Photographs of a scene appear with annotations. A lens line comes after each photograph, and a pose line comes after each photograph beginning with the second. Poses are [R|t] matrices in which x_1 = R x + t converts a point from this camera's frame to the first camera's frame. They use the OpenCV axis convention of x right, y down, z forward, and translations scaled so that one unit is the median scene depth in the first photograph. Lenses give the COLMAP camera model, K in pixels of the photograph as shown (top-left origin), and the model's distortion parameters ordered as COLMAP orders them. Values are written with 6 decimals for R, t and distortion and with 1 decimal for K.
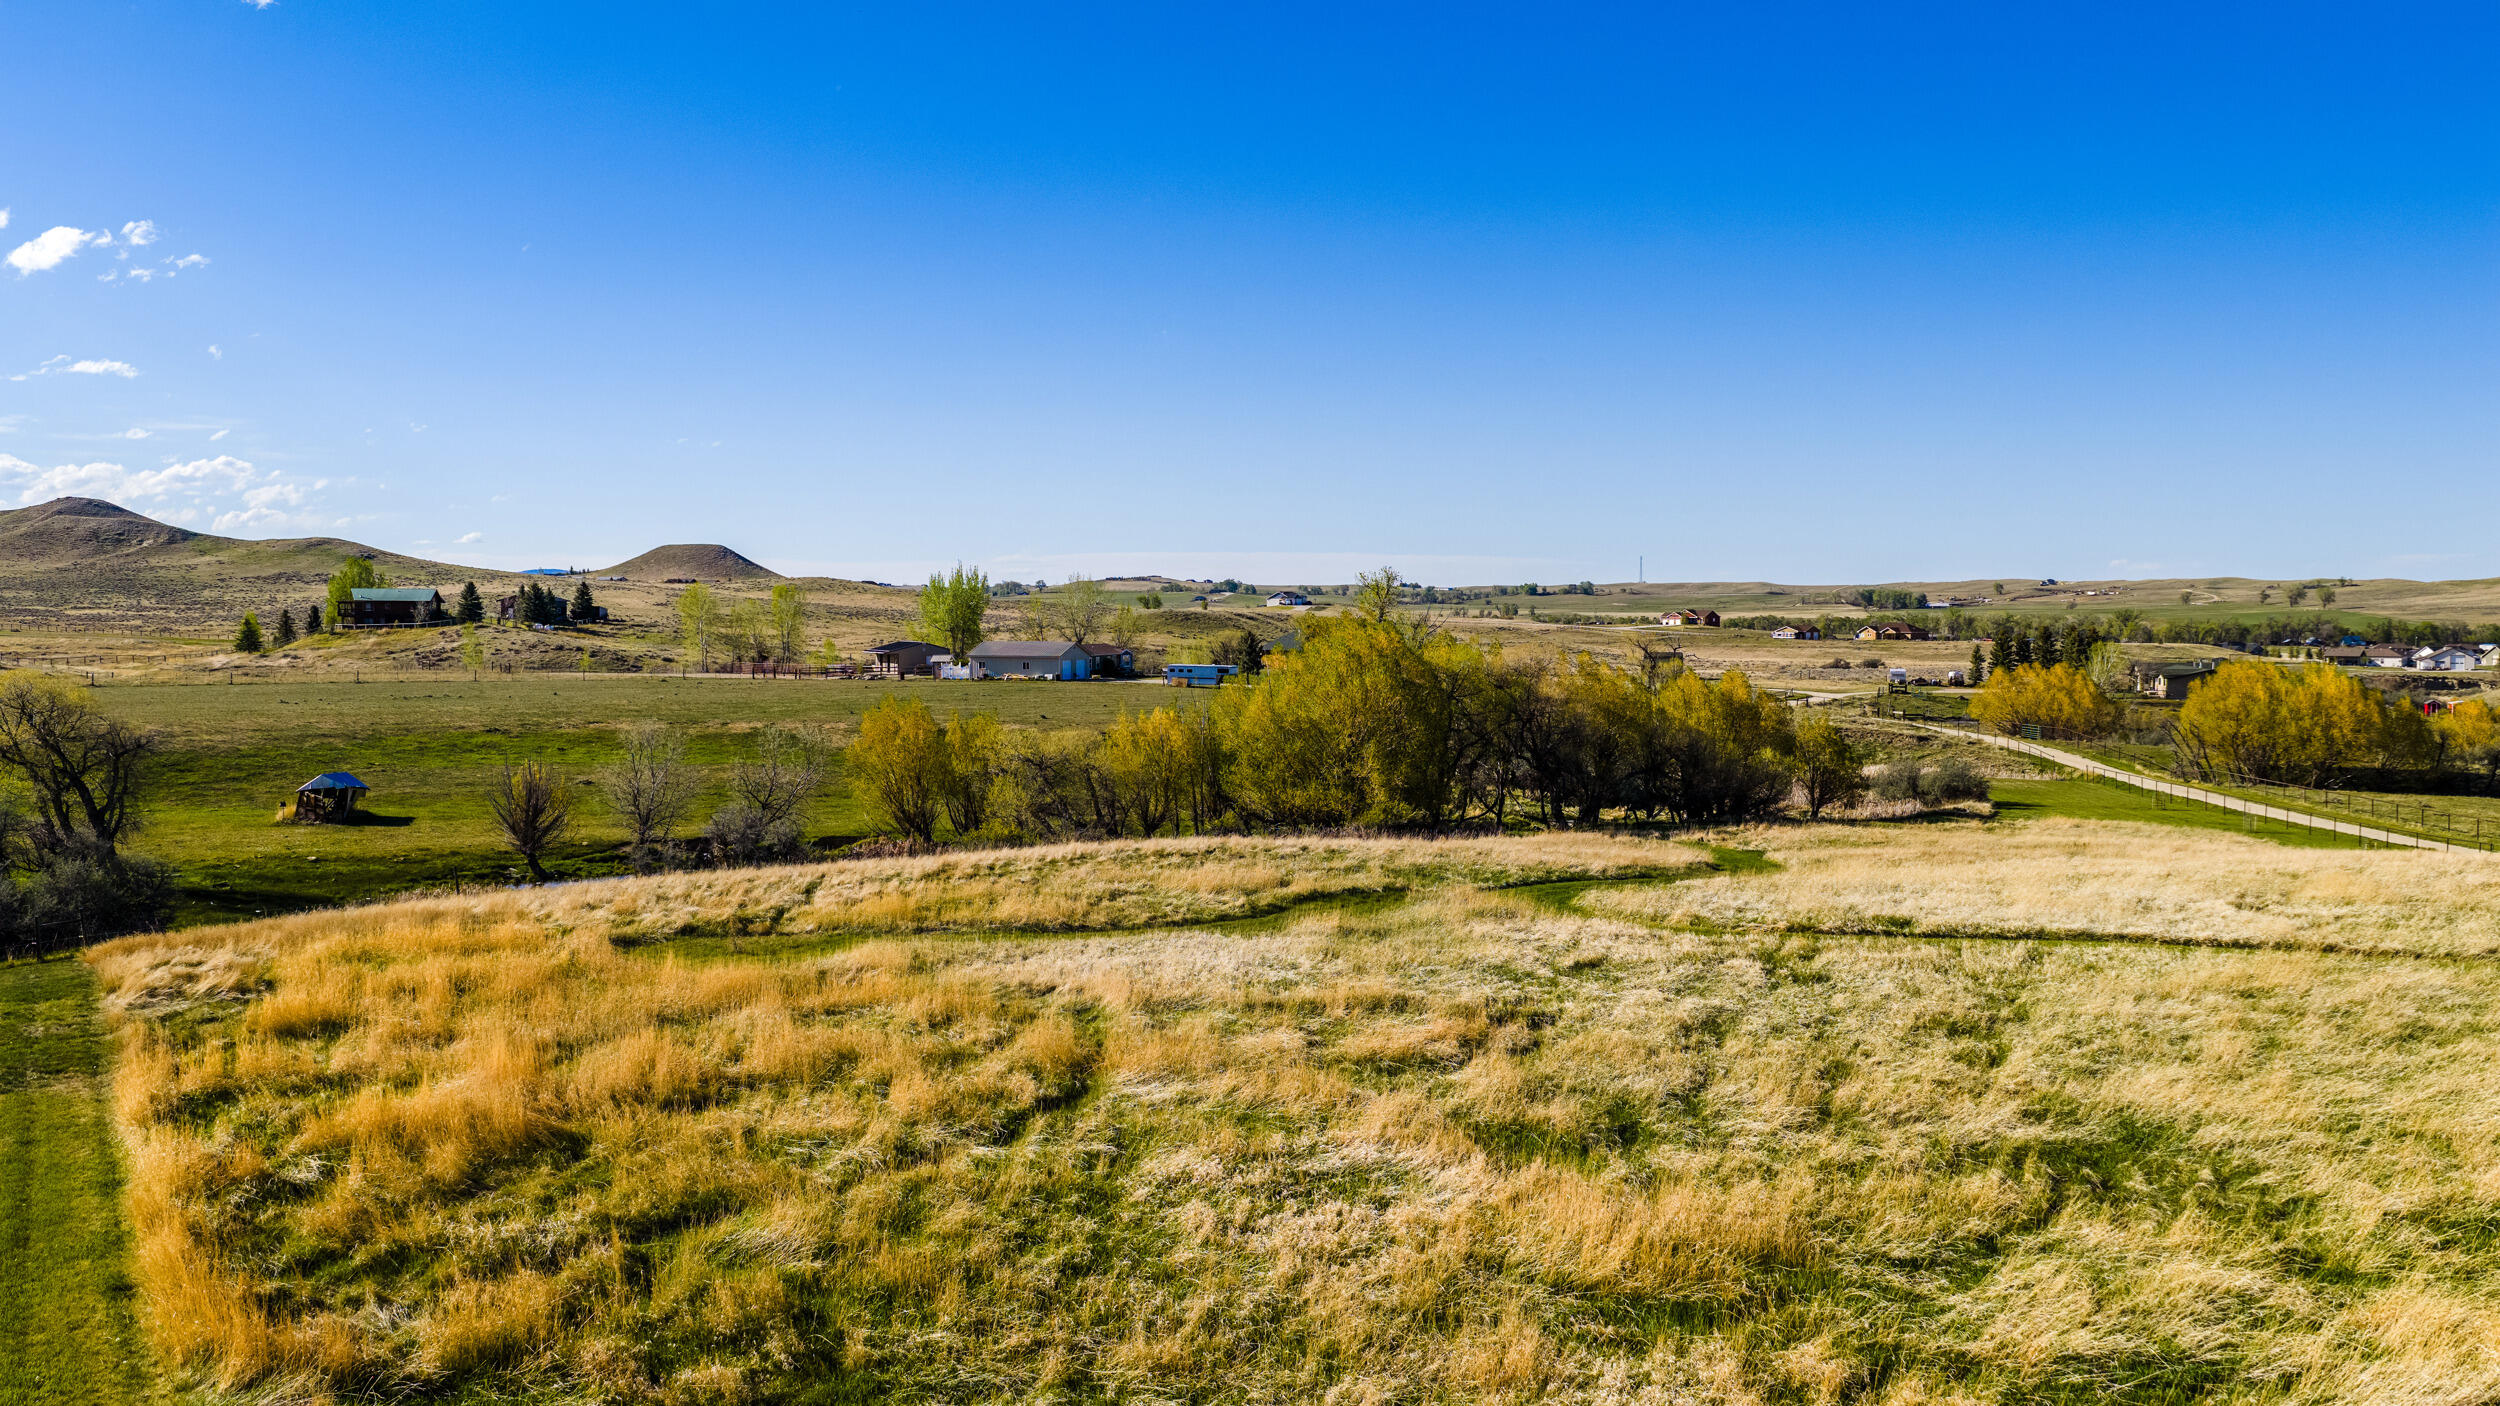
lens RADIAL K [[2055.4, 0, 1247.1], [0, 2055.4, 712.1], [0, 0, 1]] dist [0.025371, -0.035107]
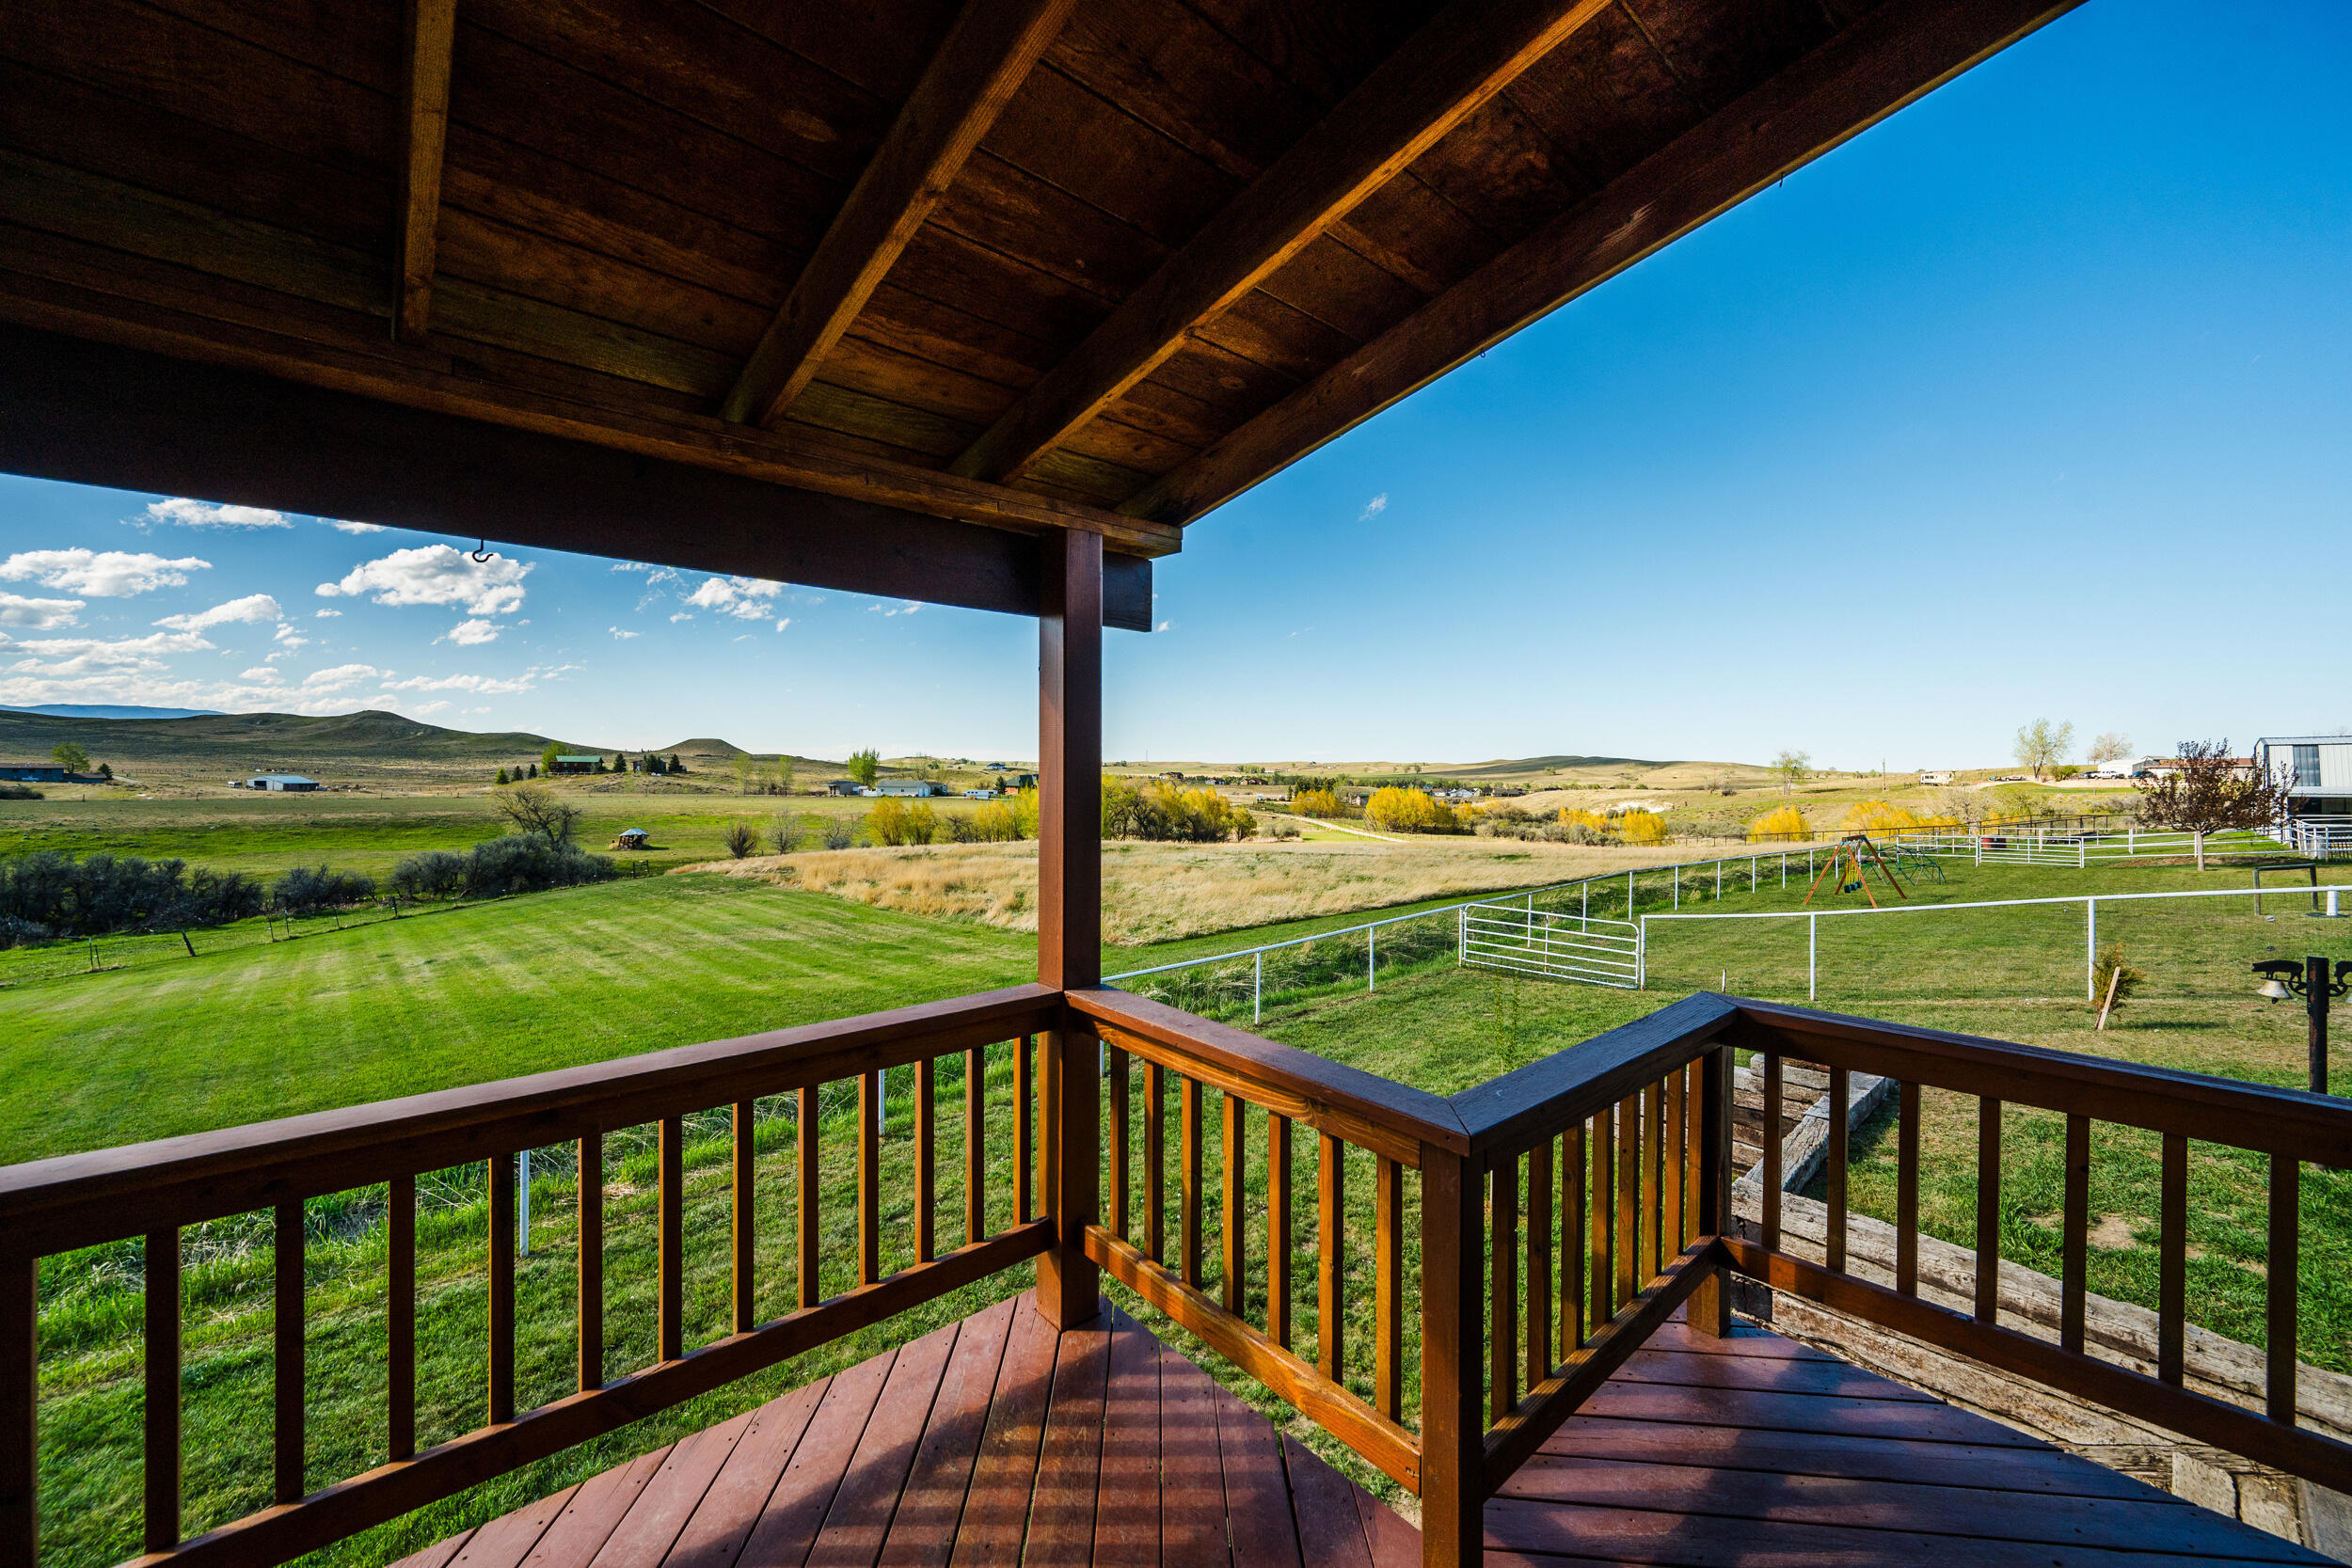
lens RADIAL K [[917.4, 0, 1179.4], [0, 917.4, 784.5], [0, 0, 1]] dist [-0.001756, -0.000086]
pose [[0.974554, 0.002858, 0.224133, -0.025373], [0.005583, 0.999299, -0.037022, 0.007249], [-0.224081, 0.037332, 0.973855, -0.053285]]
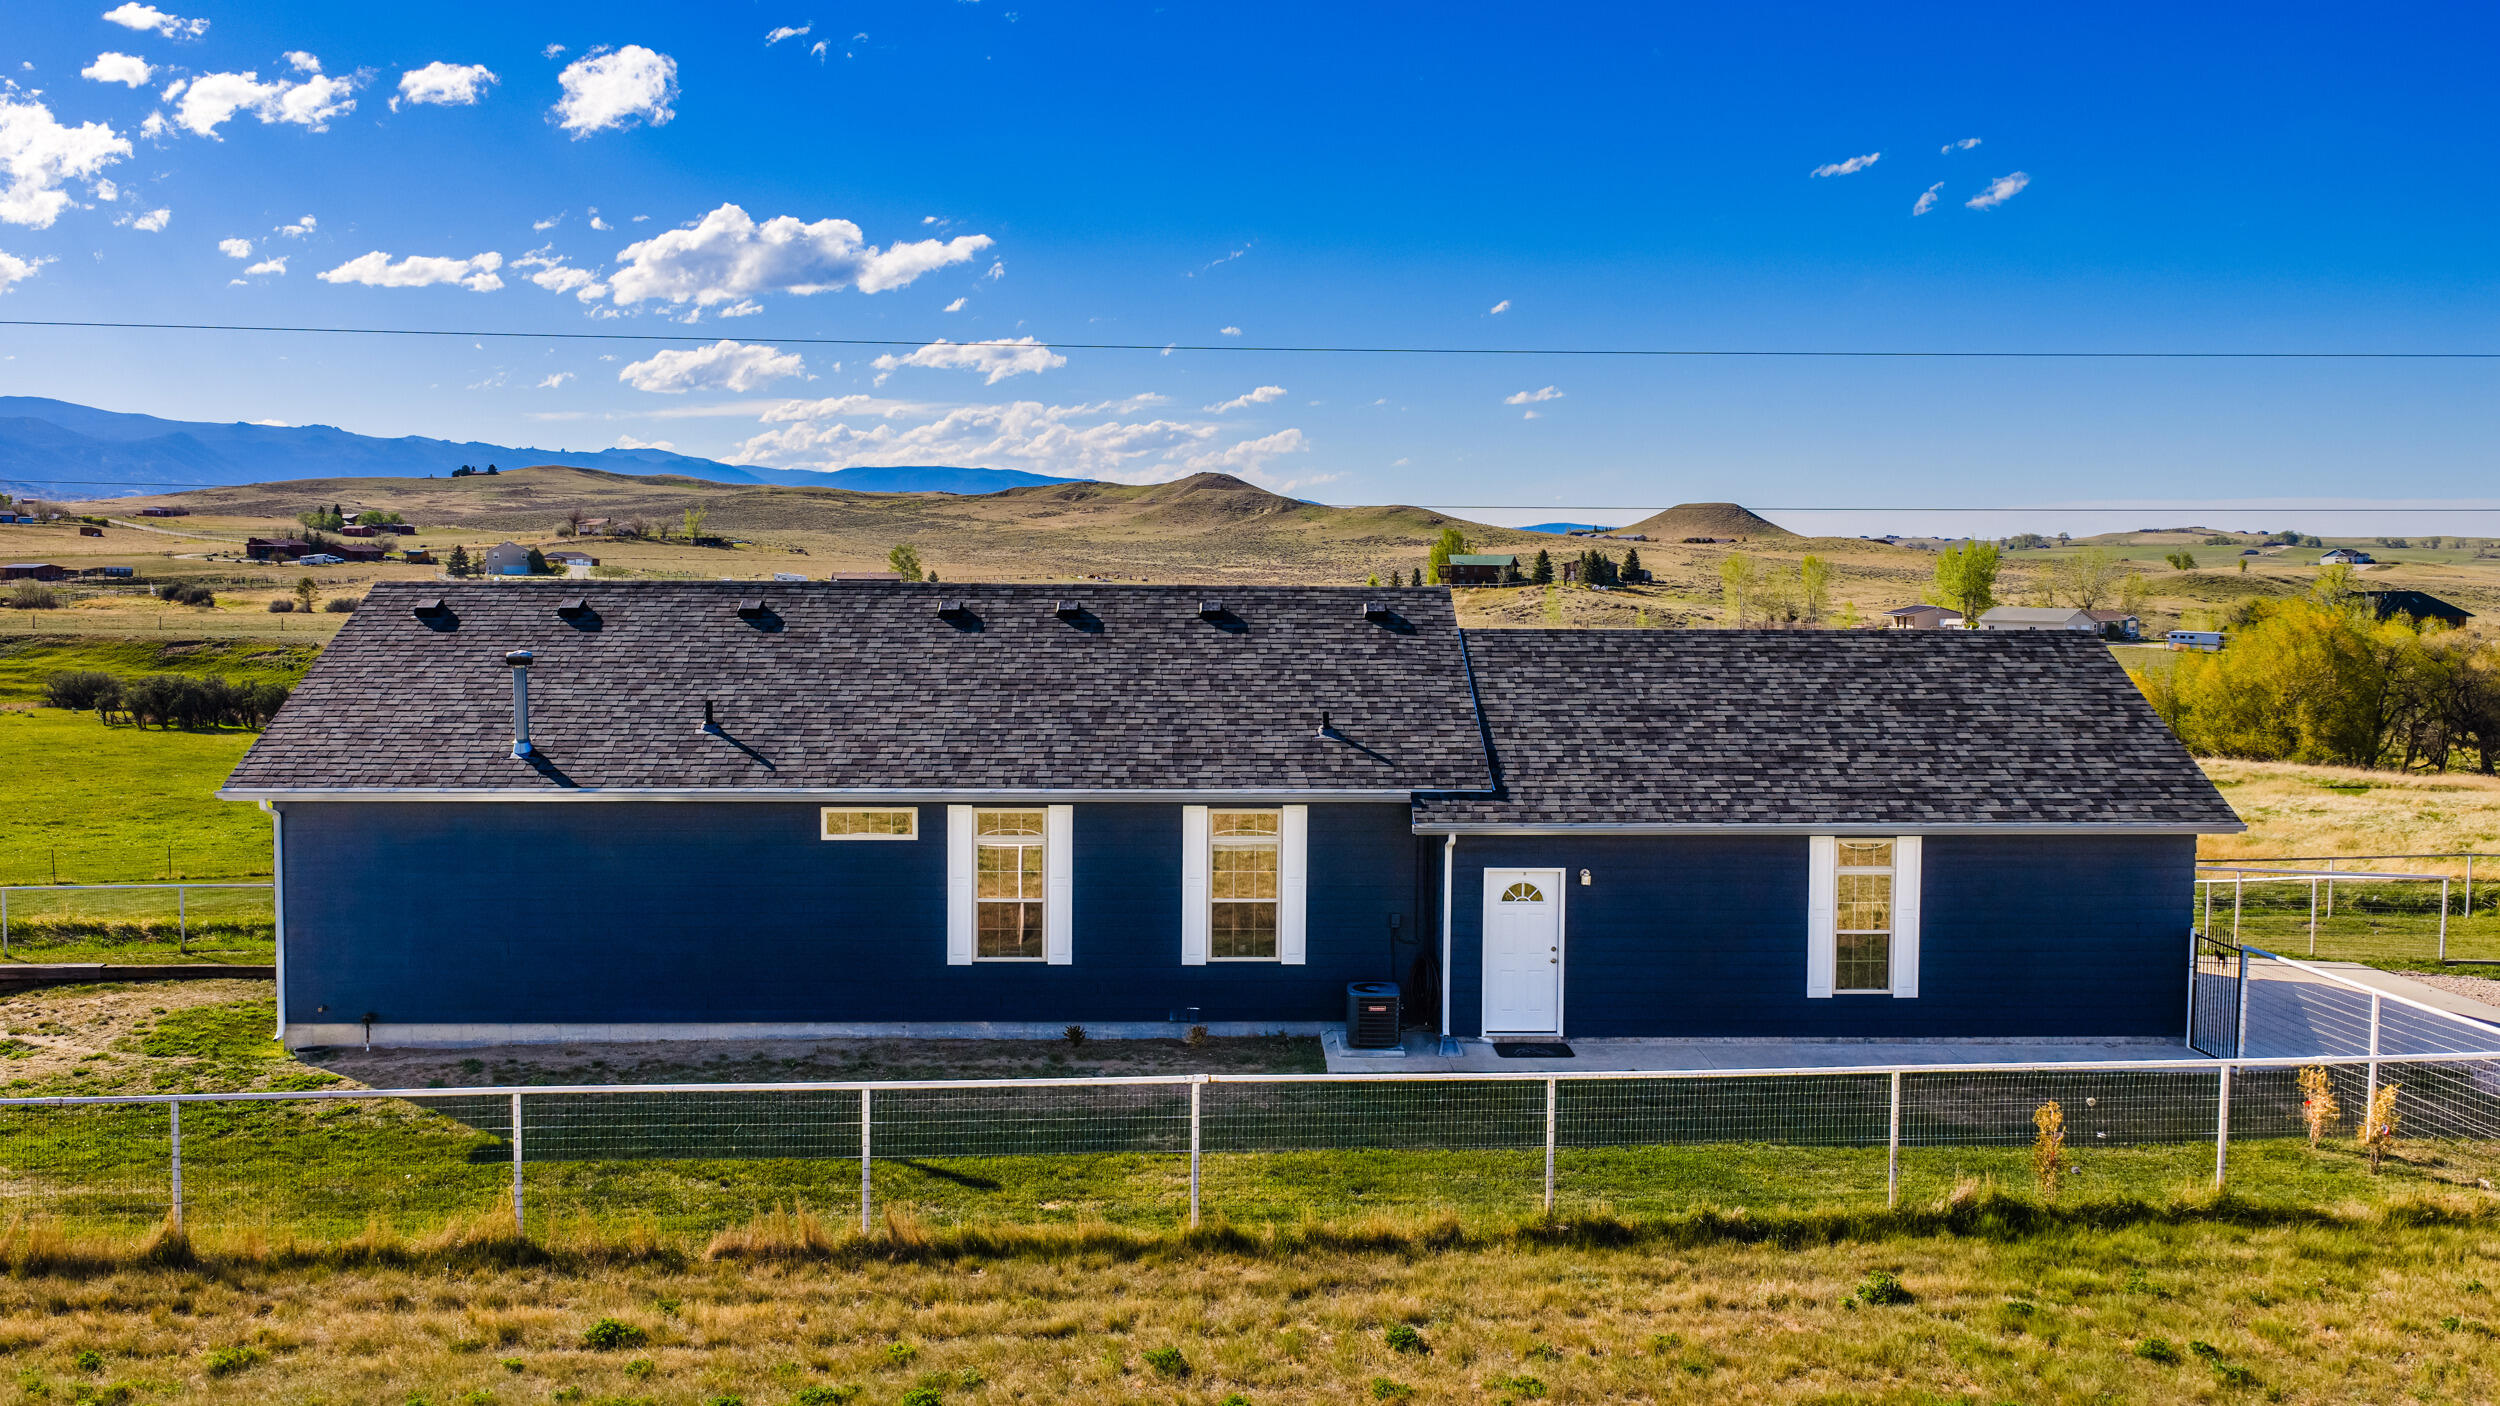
lens RADIAL K [[2071.5, 0, 1249.9], [0, 2071.5, 701.3], [0, 0, 1]] dist [0.018481, -0.039764]
pose [[0.890016, 0.033757, -0.454677, 0.020536], [-0.025696, 0.999384, 0.023899, 0.000351], [0.455204, -0.009587, 0.890335, -0.147304]]
